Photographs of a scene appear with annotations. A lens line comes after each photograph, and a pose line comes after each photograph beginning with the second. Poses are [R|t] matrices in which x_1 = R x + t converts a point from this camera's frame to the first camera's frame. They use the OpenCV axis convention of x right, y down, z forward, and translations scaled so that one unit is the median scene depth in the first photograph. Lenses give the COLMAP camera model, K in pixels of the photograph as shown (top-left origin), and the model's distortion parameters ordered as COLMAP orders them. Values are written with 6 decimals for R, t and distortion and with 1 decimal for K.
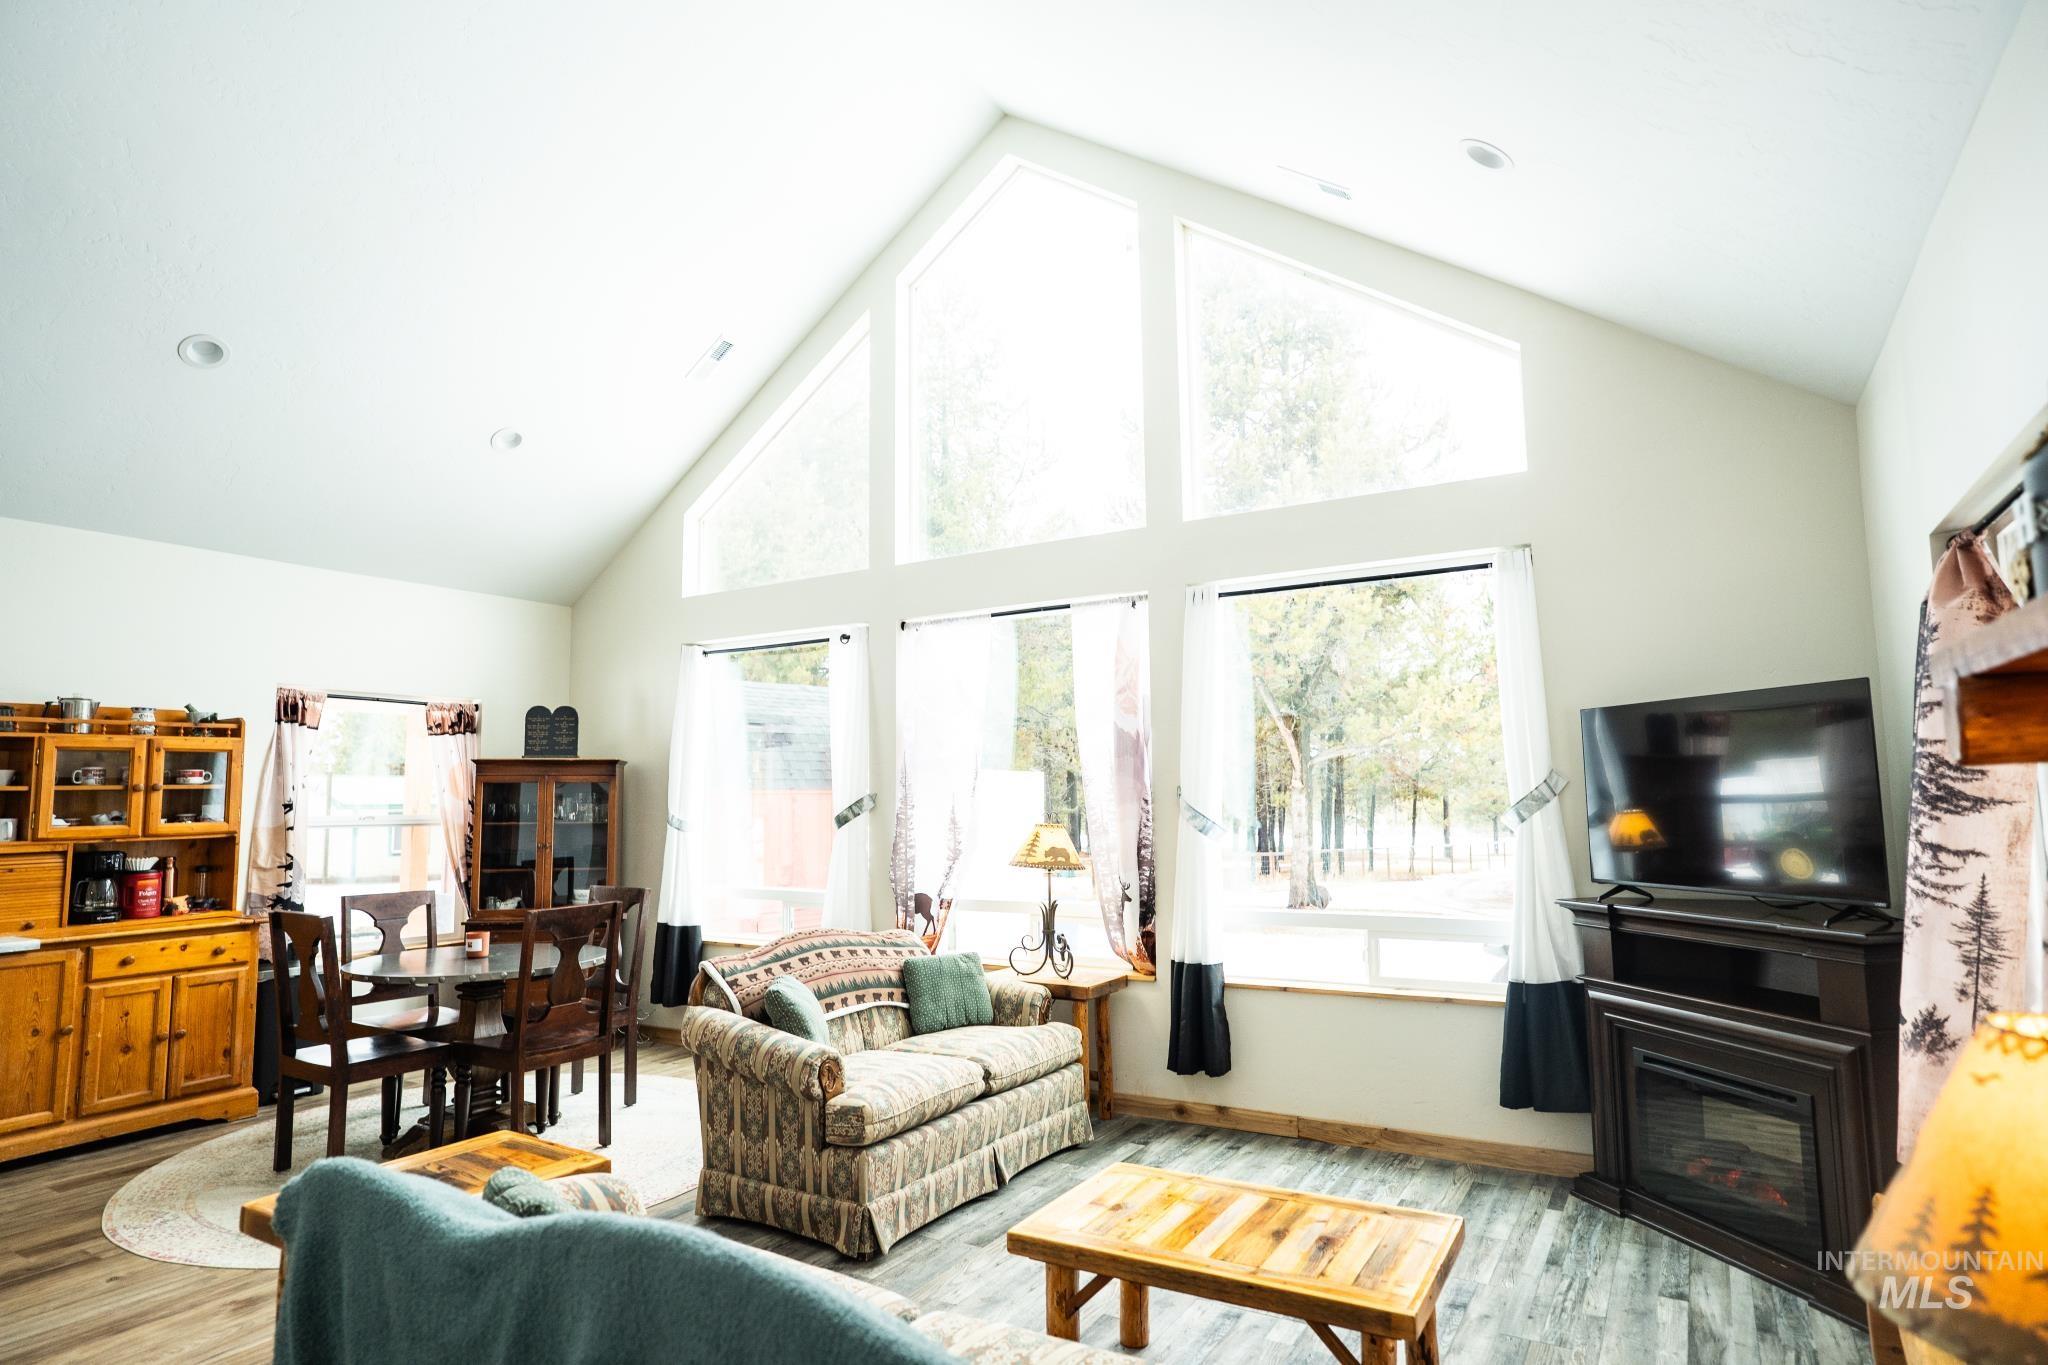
lens RADIAL K [[1120.1, 0, 1024.0], [0, 1120.1, 682.5], [0, 0, 1]] dist [-0.052478, 0.038265]
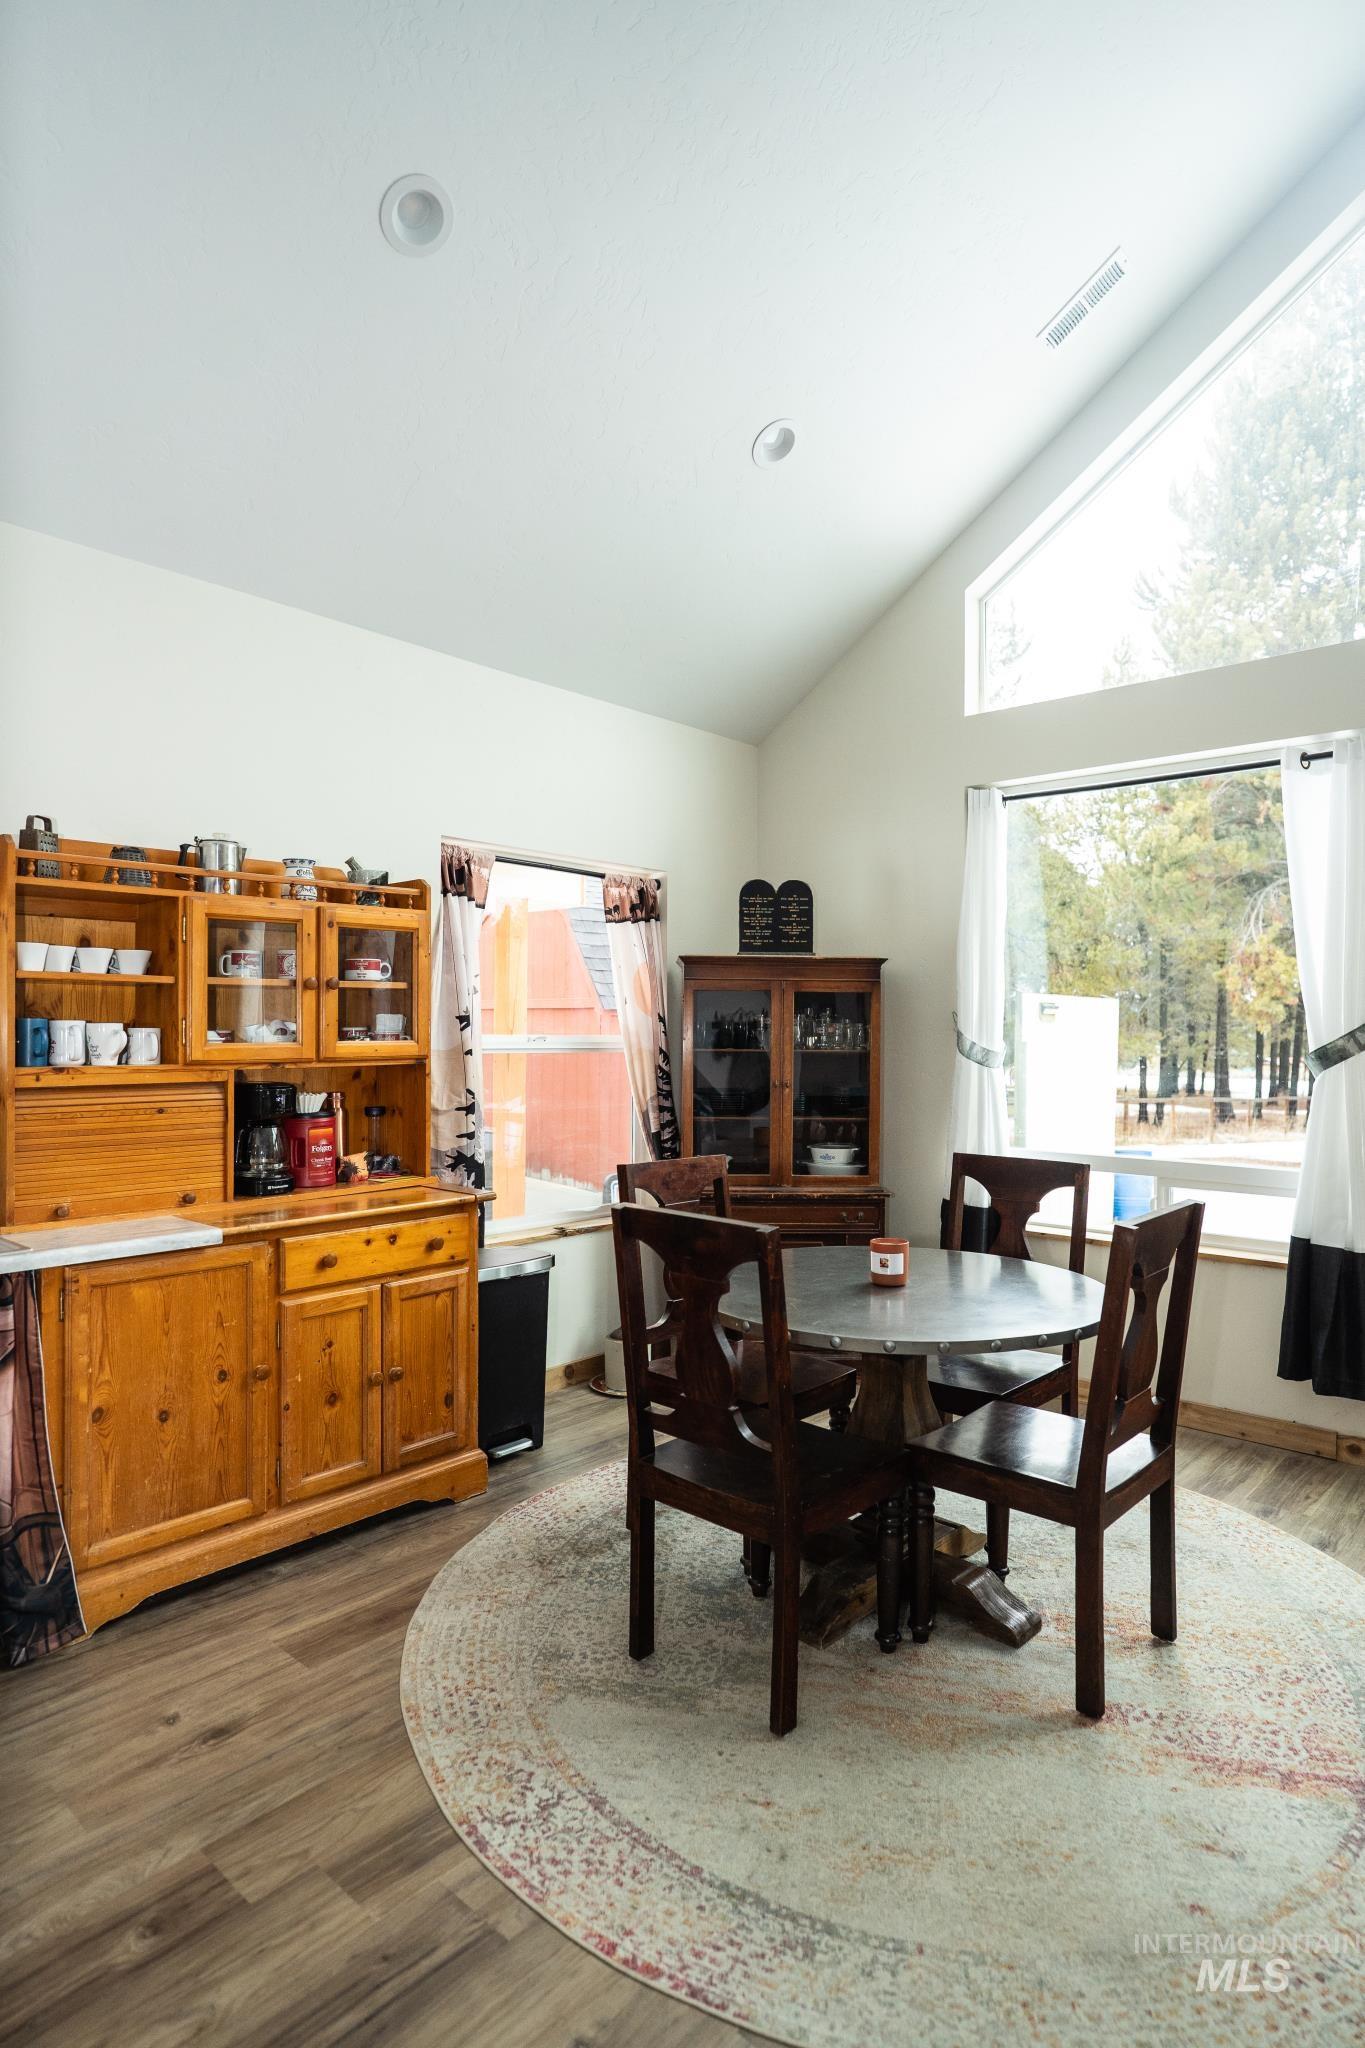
lens RADIAL K [[1132.9, 0, 682.5], [0, 1132.9, 1024.0], [0, 0, 1]] dist [-0.050971, 0.036751]
pose [[0.983186, 0.017931, -0.181723, -0.475948], [-0.000124, 0.995233, 0.097528, 0.055635], [0.182605, -0.095866, 0.978501, 0.405633]]
